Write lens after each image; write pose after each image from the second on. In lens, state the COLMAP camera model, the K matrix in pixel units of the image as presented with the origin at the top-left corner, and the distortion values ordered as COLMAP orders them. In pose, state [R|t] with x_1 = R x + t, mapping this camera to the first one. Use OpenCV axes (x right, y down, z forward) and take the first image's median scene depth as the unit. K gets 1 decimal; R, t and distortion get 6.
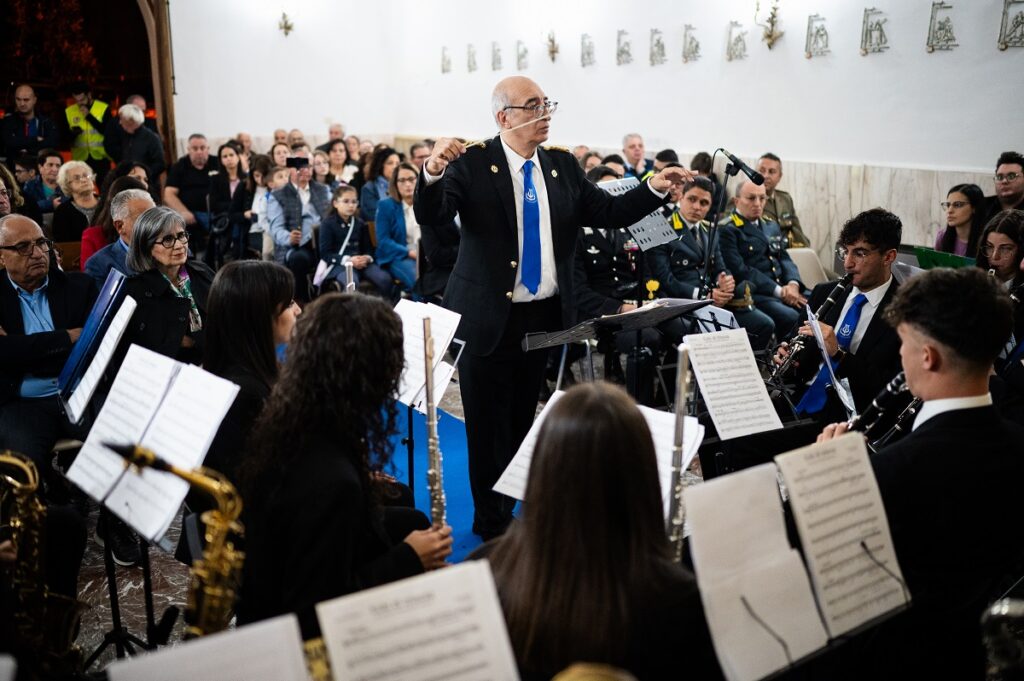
lens RADIAL K [[957.9, 0, 512.0], [0, 957.9, 340.5], [0, 0, 1]] dist [-0.019749, 0.011423]
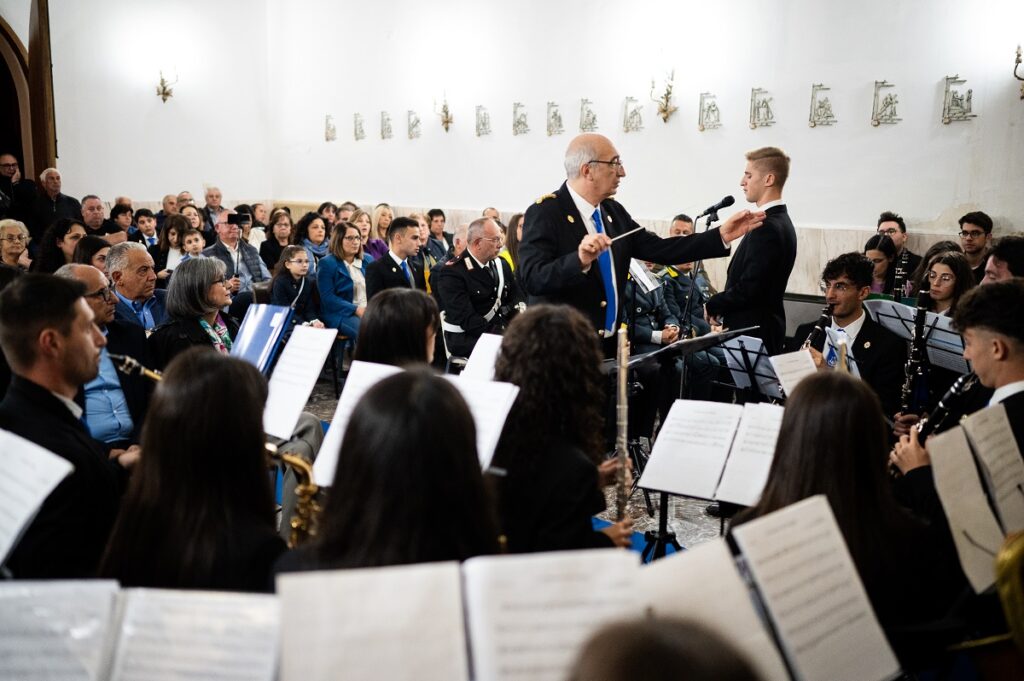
lens RADIAL K [[957.9, 0, 512.0], [0, 957.9, 340.5], [0, 0, 1]] dist [-0.019749, 0.011423]
pose [[0.982465, -0.023380, 0.184978, -0.115365], [0.036566, 0.997001, -0.068198, 0.016085], [-0.182829, 0.073766, 0.980374, -0.035278]]
